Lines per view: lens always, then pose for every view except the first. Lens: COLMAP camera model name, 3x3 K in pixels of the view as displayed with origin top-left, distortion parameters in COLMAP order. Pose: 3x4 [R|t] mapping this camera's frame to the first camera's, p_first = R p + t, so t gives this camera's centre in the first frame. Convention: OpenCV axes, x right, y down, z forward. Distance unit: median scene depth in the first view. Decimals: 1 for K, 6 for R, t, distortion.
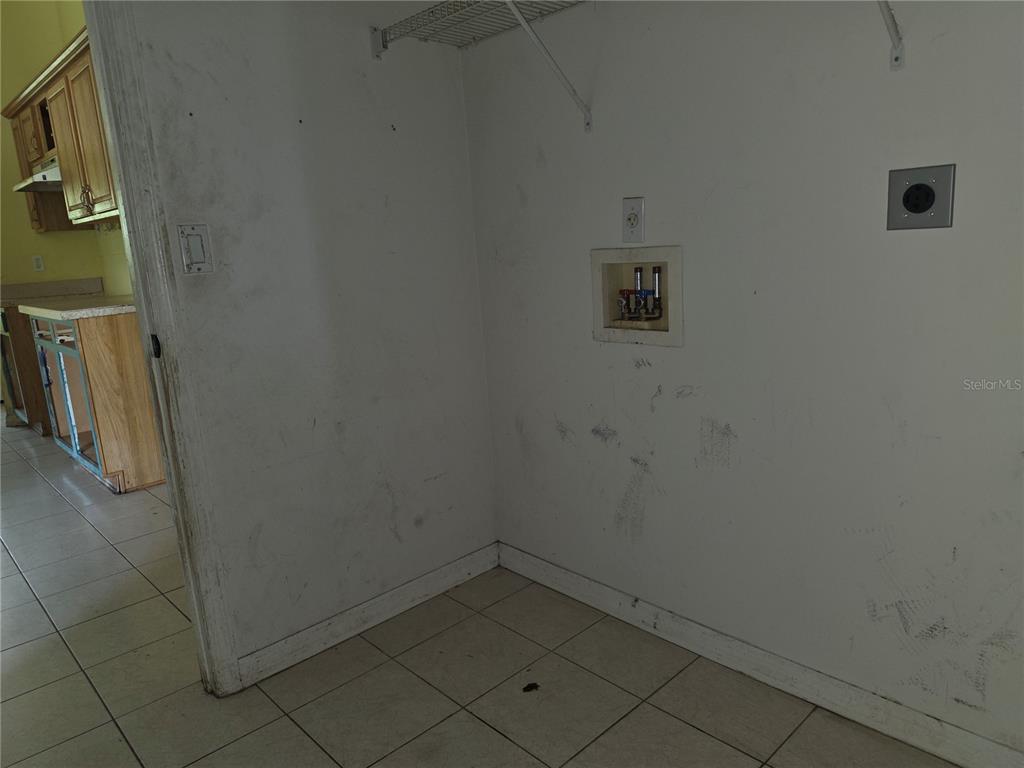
lens RADIAL K [[708.9, 0, 508.3], [0, 708.9, 386.6], [0, 0, 1]] dist [0.089315, -0.085808]
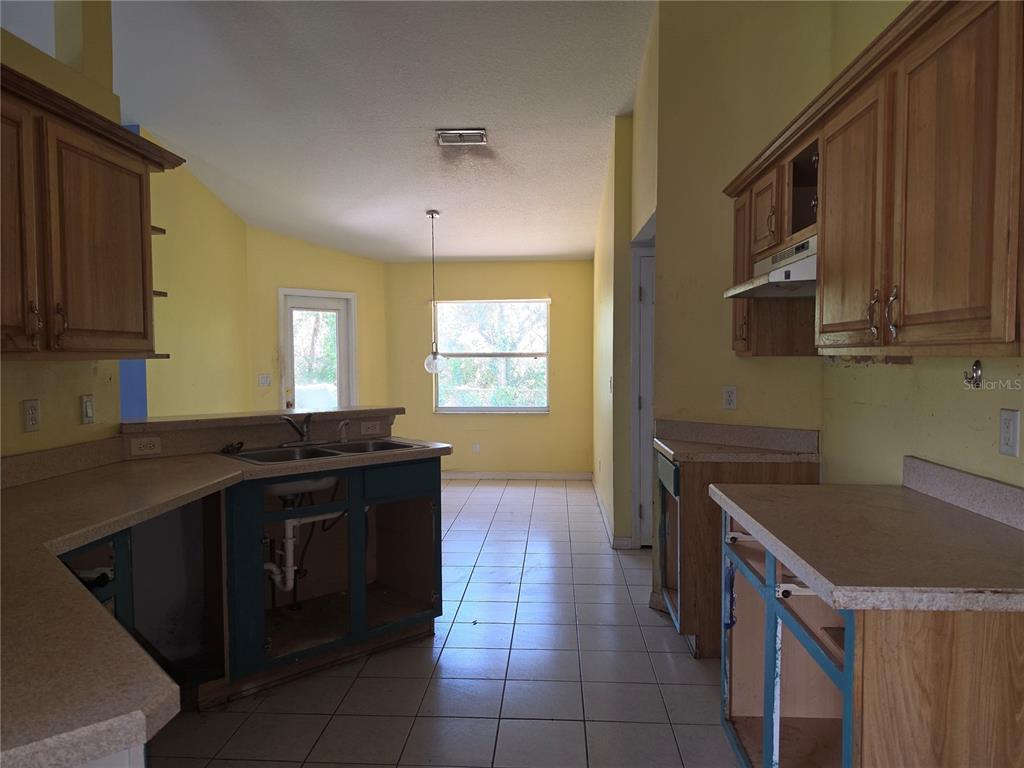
lens RADIAL K [[708.9, 0, 508.3], [0, 708.9, 386.6], [0, 0, 1]] dist [0.089315, -0.085808]
pose [[0.687699, 0.092789, -0.720042, -0.326750], [-0.190666, 0.980068, -0.055804, -0.110479], [0.700512, 0.175663, 0.691683, 0.405170]]
